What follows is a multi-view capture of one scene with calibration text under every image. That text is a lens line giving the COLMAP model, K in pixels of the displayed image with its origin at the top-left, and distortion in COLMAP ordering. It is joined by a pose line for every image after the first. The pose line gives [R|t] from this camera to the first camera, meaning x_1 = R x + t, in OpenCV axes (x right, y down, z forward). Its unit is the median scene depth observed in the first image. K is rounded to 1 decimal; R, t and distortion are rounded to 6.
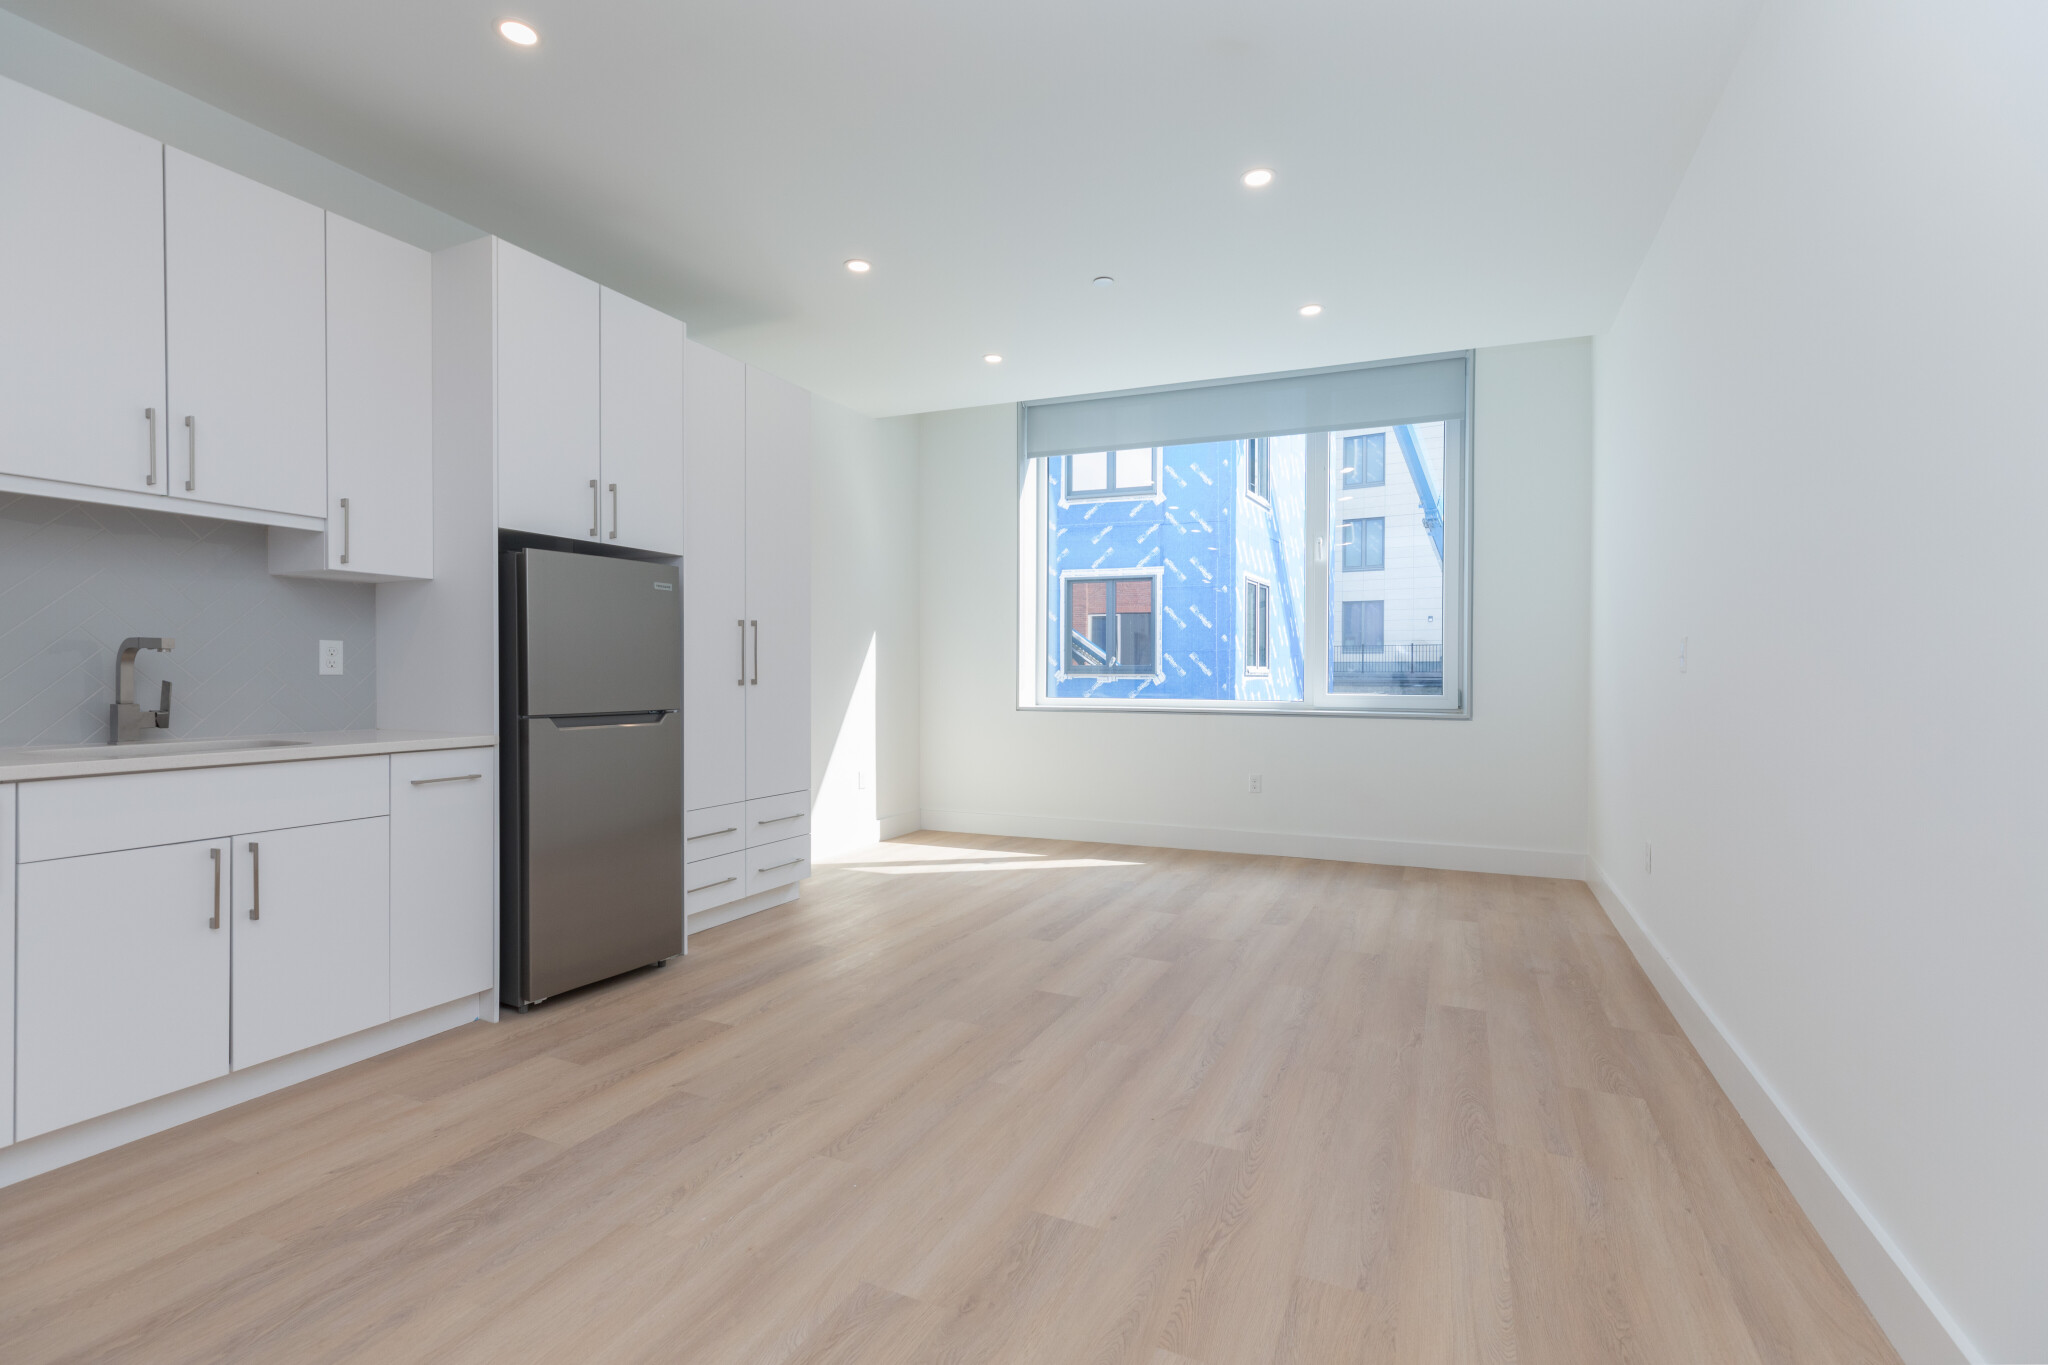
lens RADIAL K [[938.8, 0, 1012.9], [0, 938.8, 683.5], [0, 0, 1]] dist [0.003900, 0.000715]
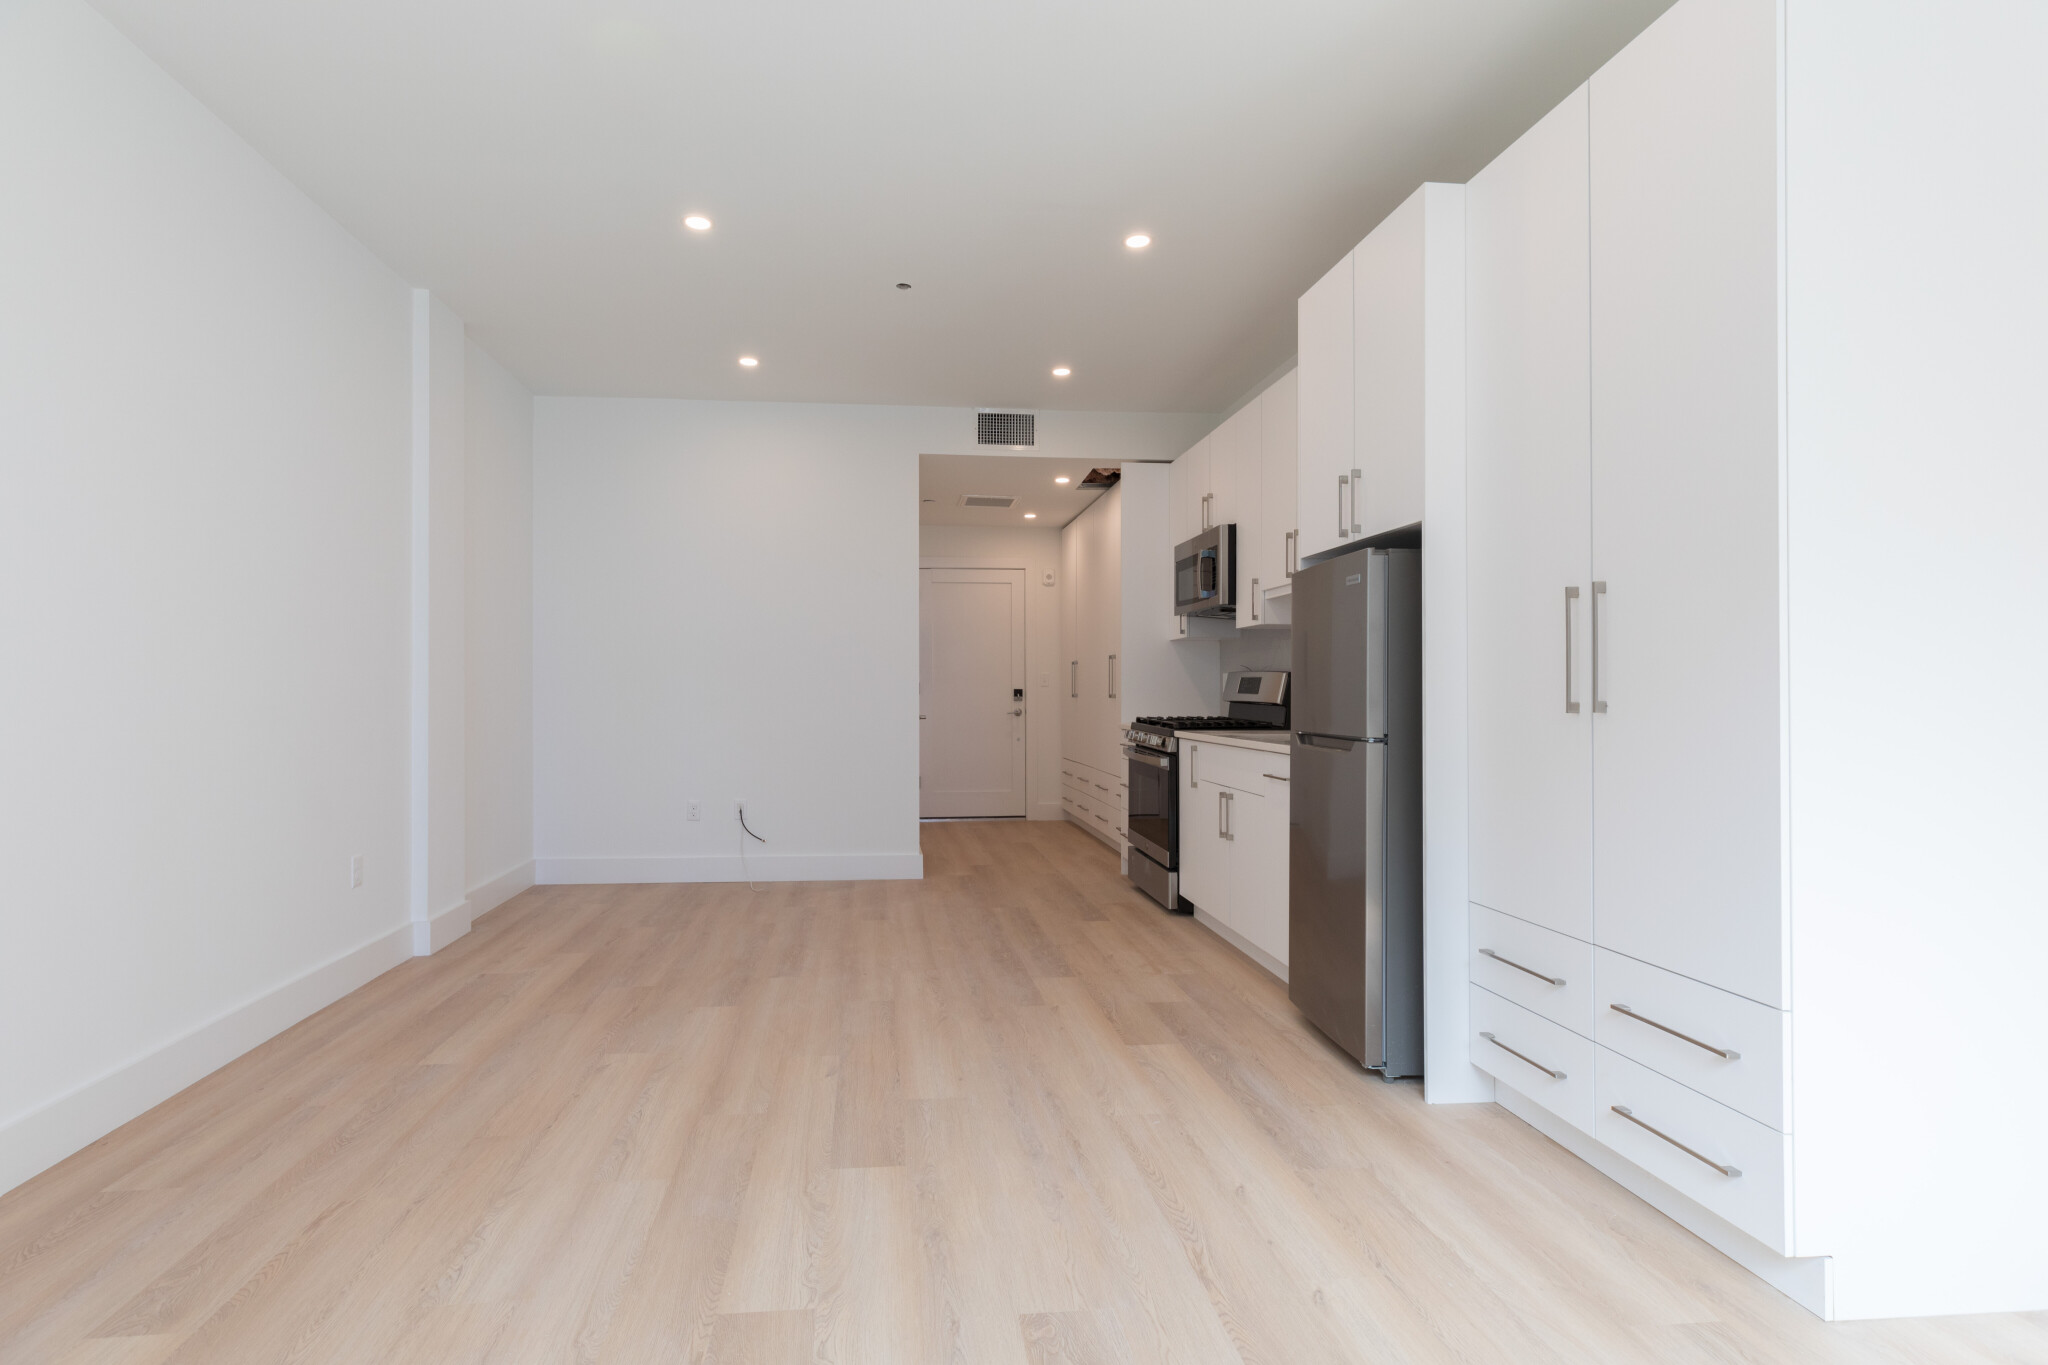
lens RADIAL K [[974.1, 0, 961.9], [0, 974.1, 682.7], [0, 0, 1]] dist [0.003694, 0.000101]
pose [[-0.857654, -0.007218, -0.514176, 0.375175], [-0.008157, 0.999967, -0.000431, -0.016390], [0.514162, 0.003824, -0.857685, 1.742224]]
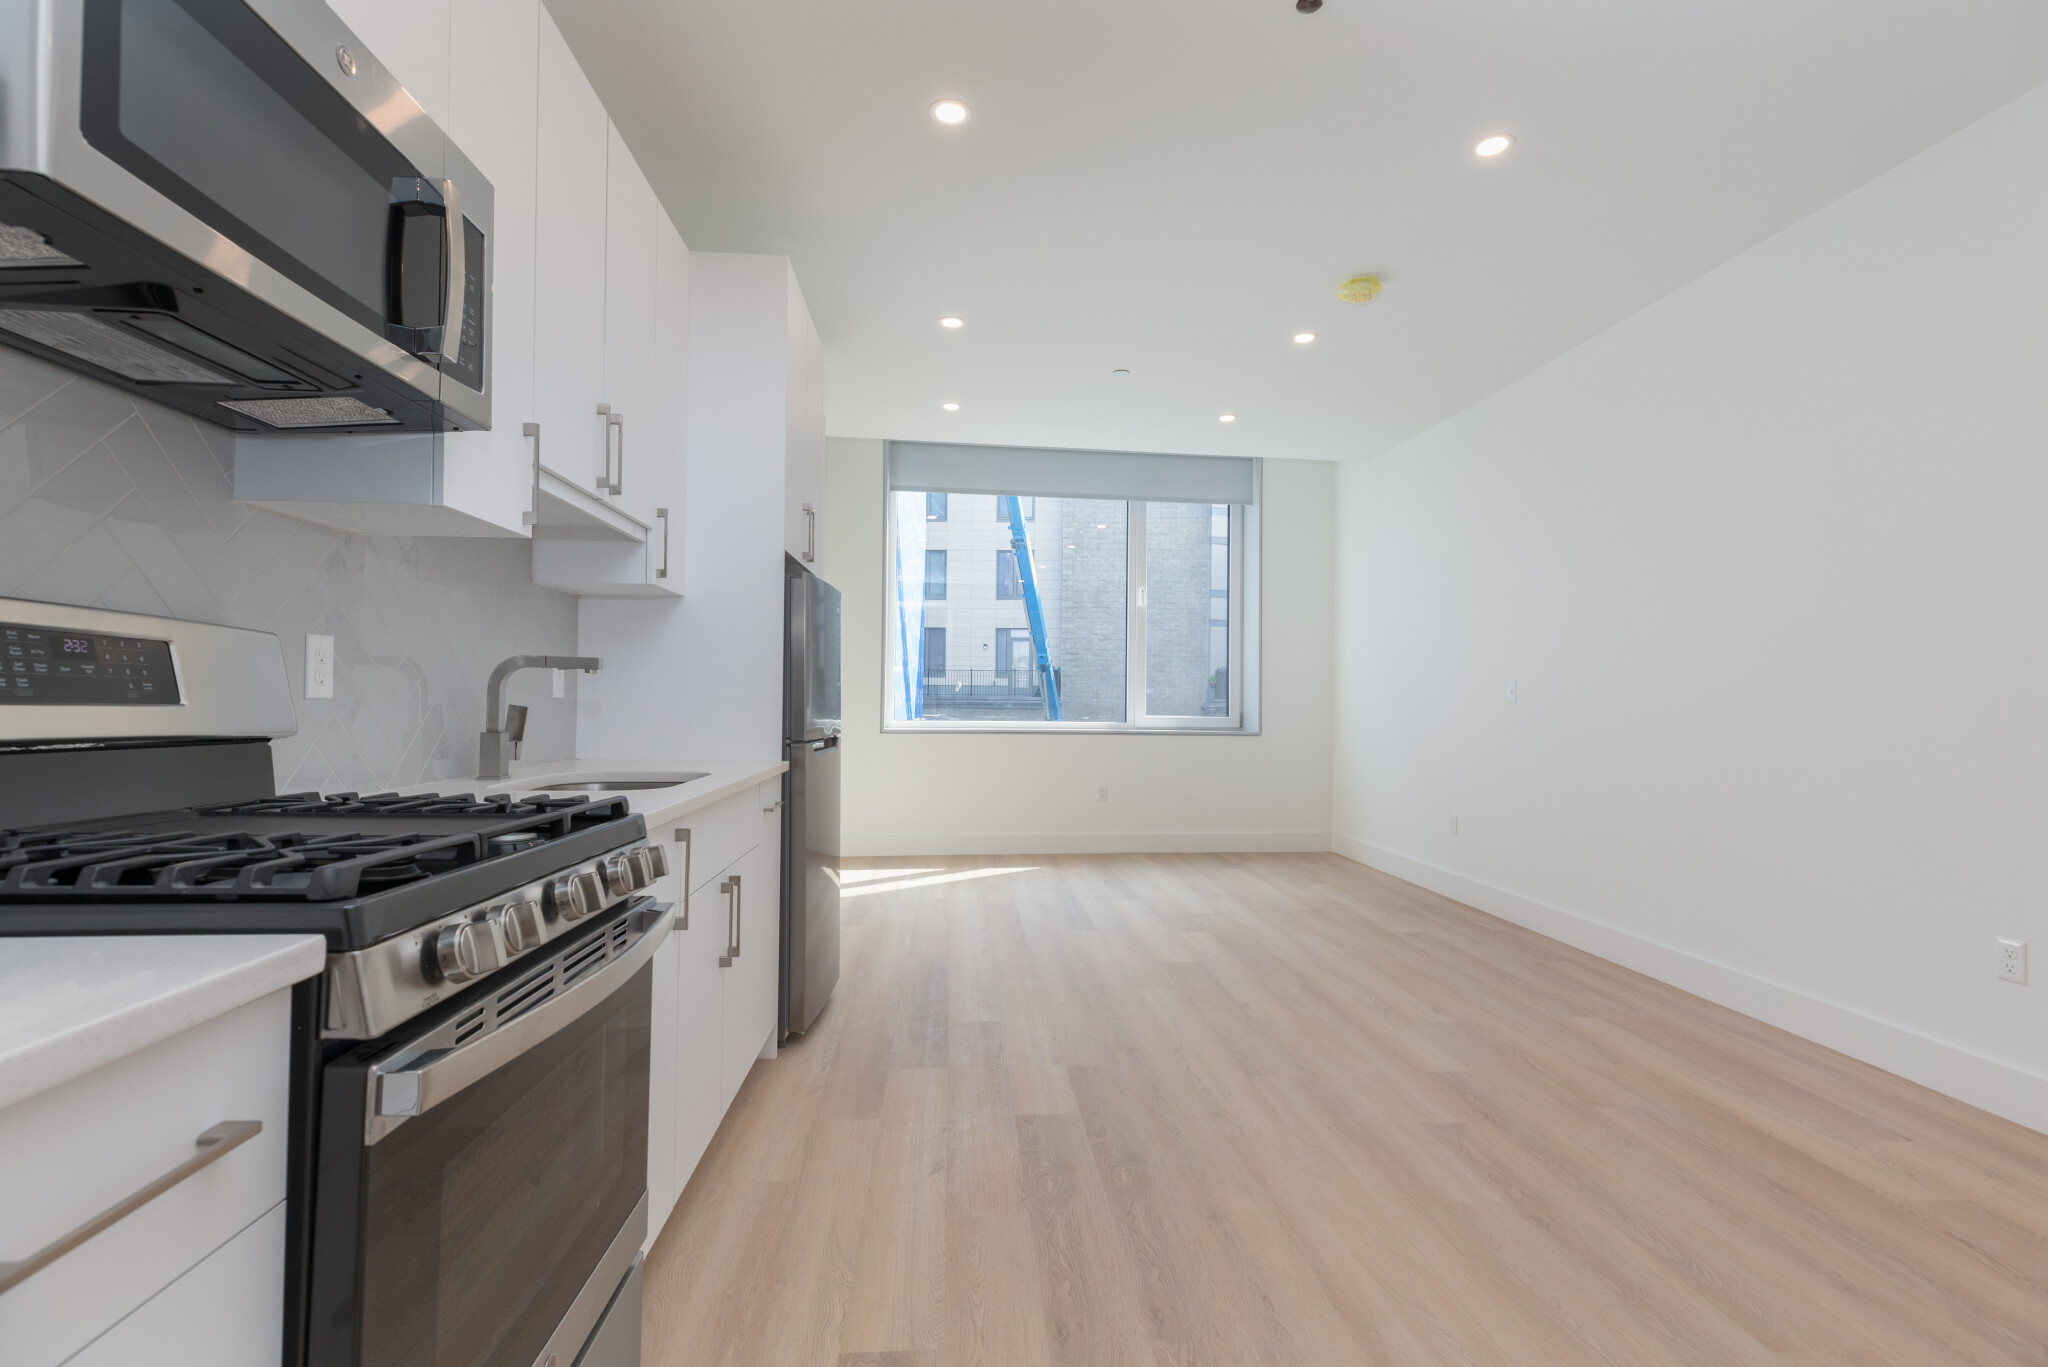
lens RADIAL K [[973.6, 0, 1024.5], [0, 973.6, 679.3], [0, 0, 1]] dist [0.004326, 0.000418]
pose [[0.863637, 0.016524, 0.503843, -0.825260], [-0.002834, 0.999606, -0.027924, -0.002060], [-0.504106, 0.022688, 0.863344, -0.003695]]
